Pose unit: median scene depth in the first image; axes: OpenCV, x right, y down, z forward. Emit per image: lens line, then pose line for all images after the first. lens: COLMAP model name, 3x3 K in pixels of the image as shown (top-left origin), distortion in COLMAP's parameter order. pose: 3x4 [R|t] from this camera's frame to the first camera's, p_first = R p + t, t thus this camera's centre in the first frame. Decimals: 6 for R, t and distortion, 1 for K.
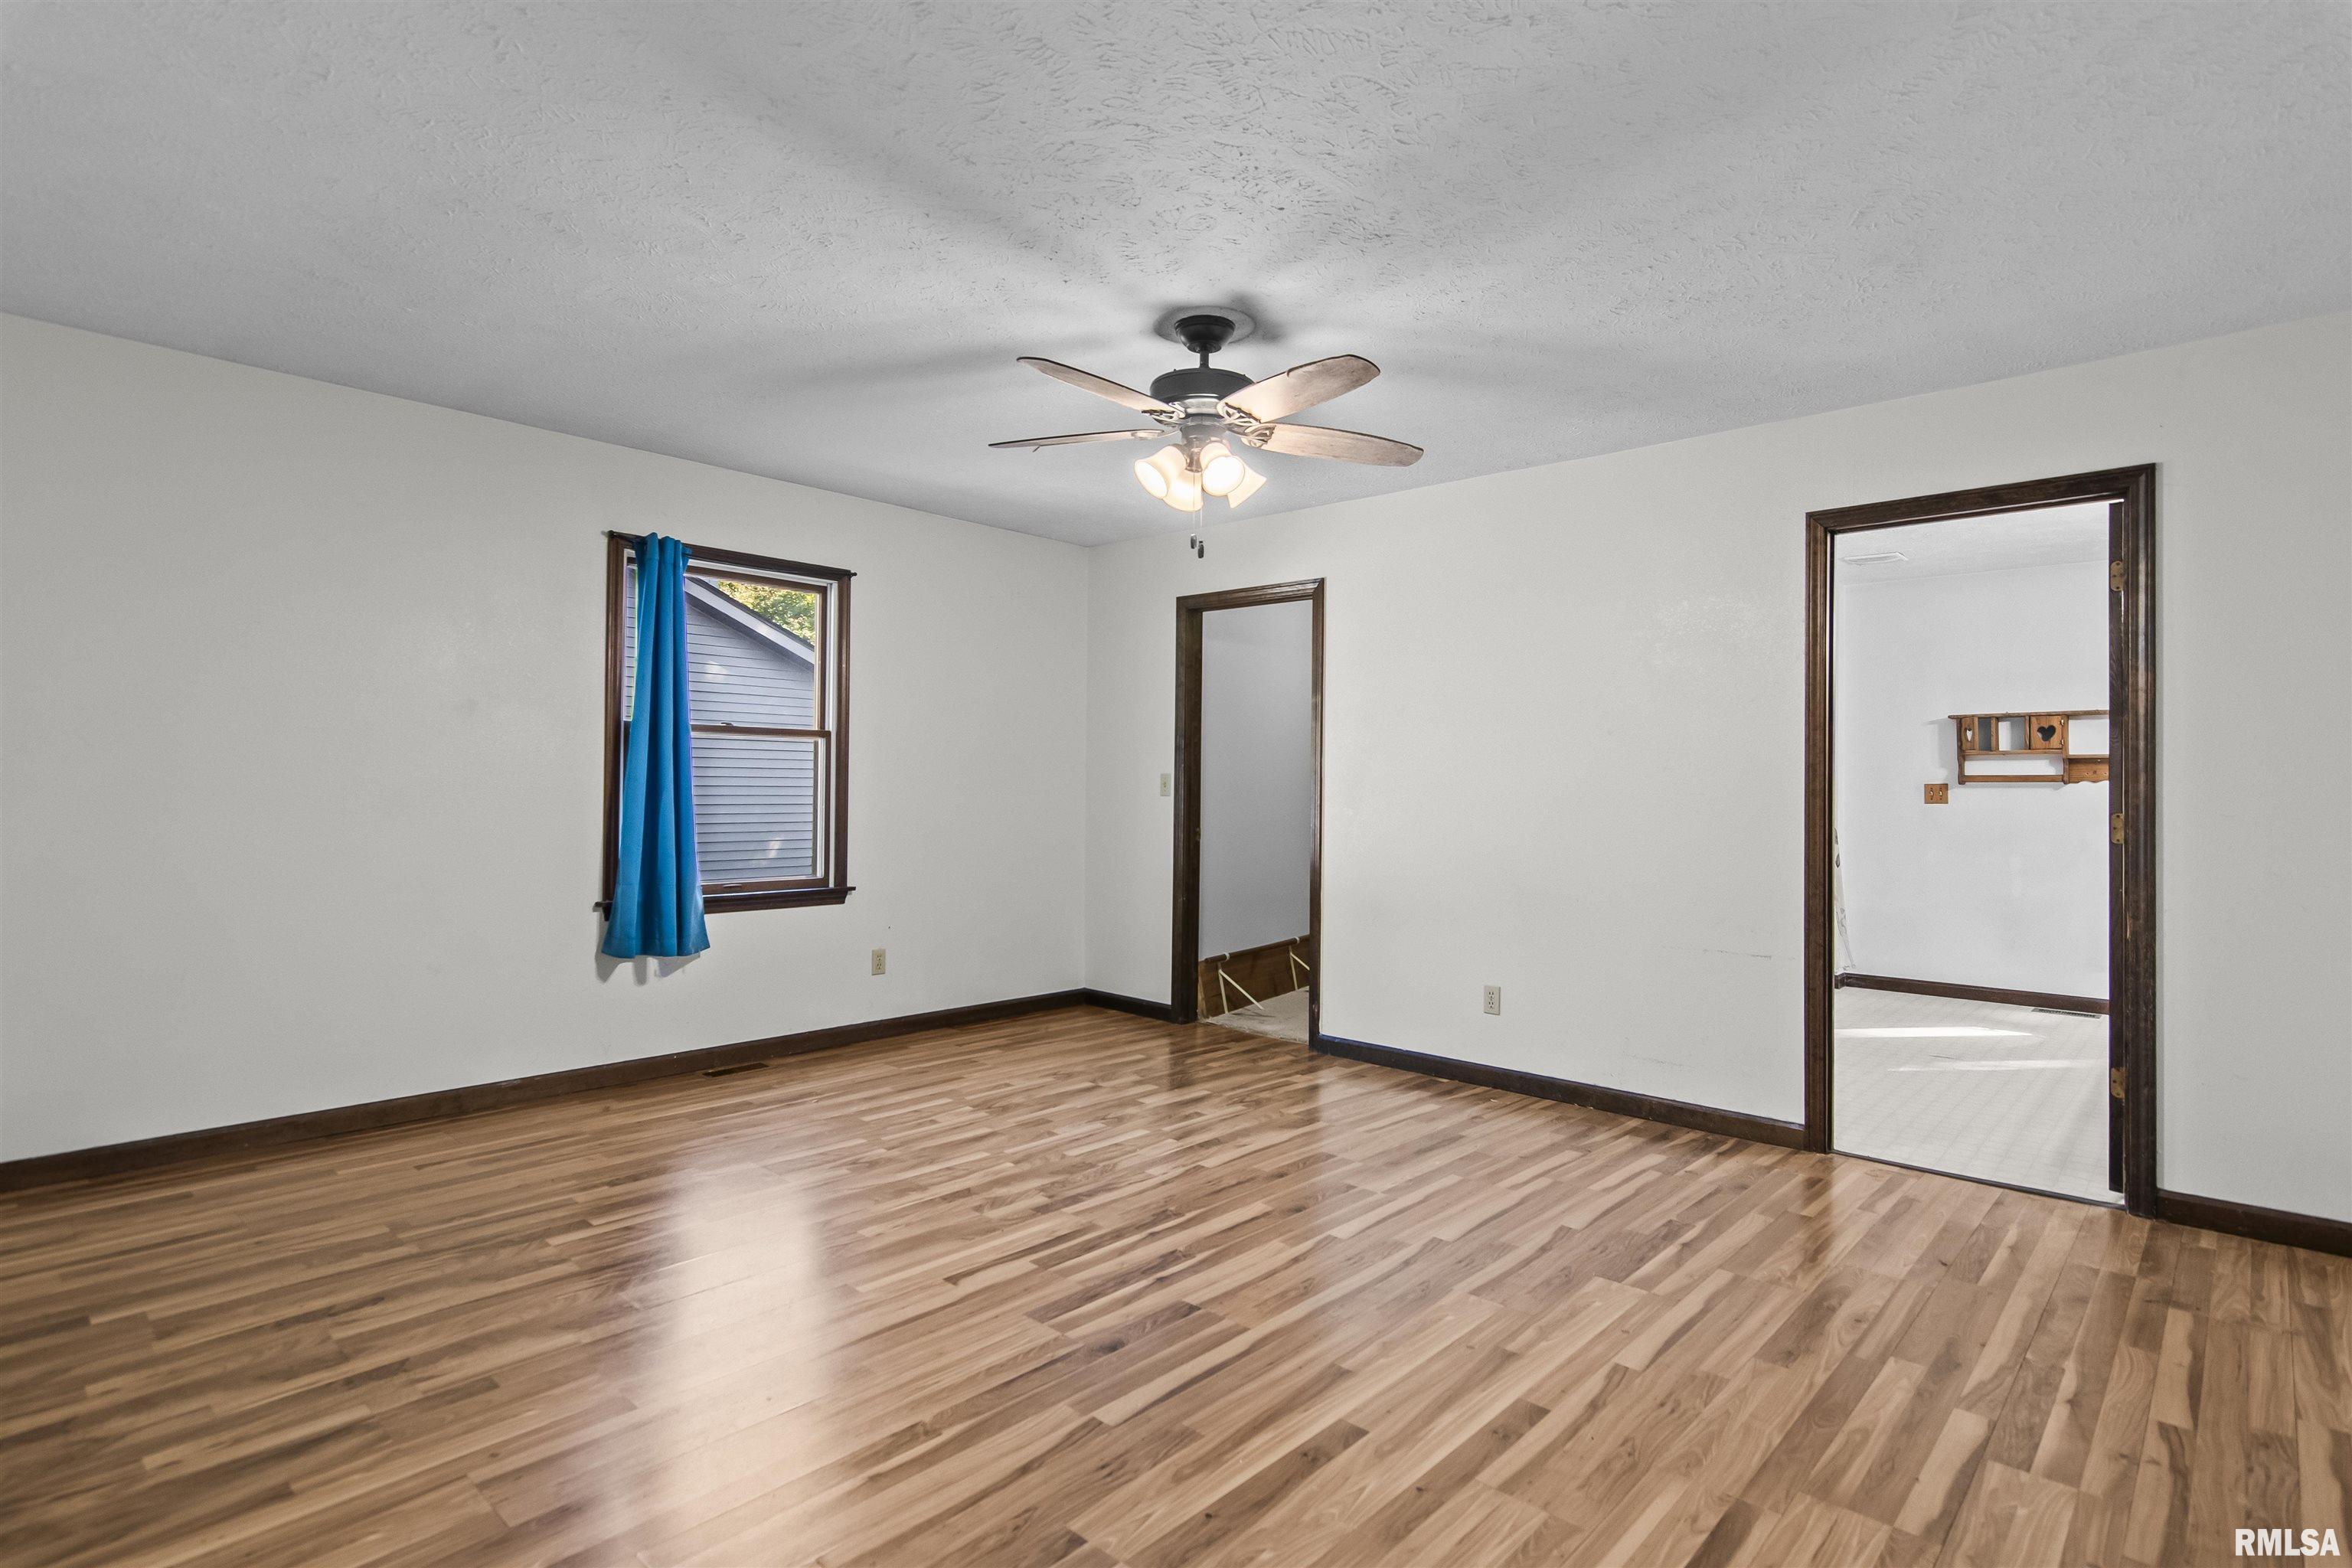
lens RADIAL K [[1152.2, 0, 1178.3], [0, 1152.2, 771.5], [0, 0, 1]] dist [0.003953, -0.000662]
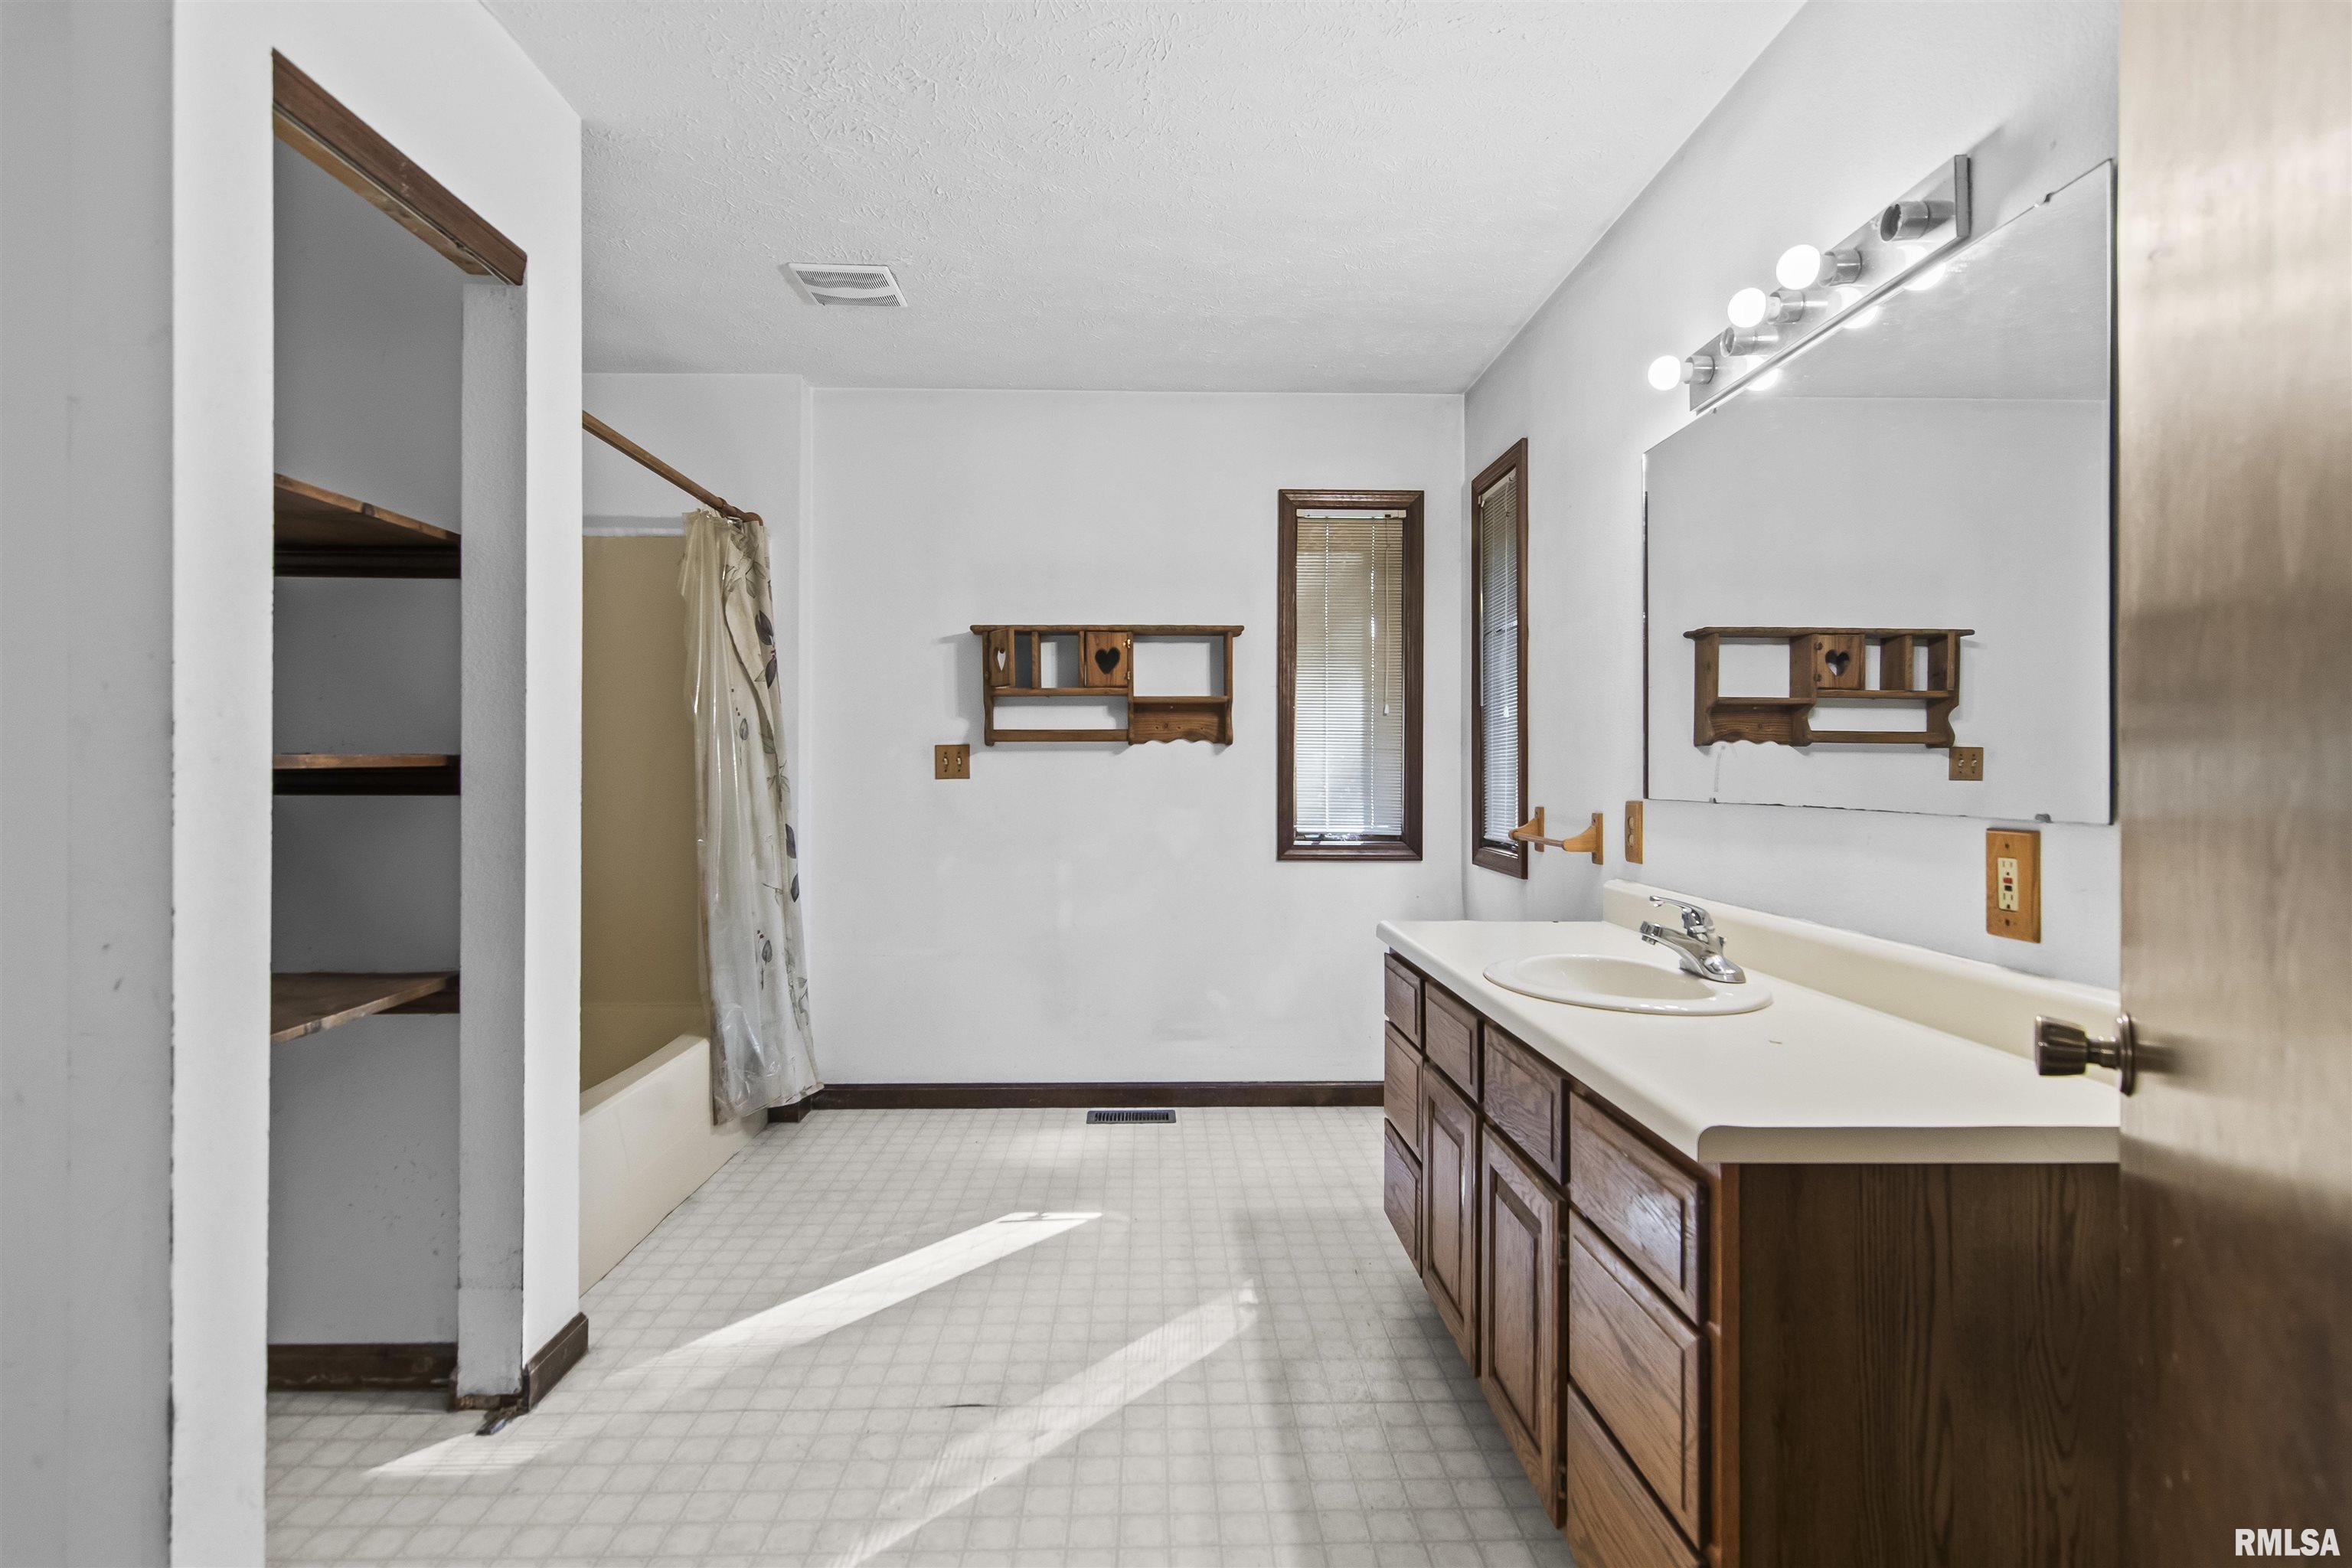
lens RADIAL K [[1140.0, 0, 1179.1], [0, 1140.0, 769.3], [0, 0, 1]] dist [0.003383, -0.000442]
pose [[0.703819, -0.011501, 0.710287, 0.357723], [-0.006366, 0.999727, 0.022495, 0.010293], [-0.710351, -0.020354, 0.703553, 0.559242]]
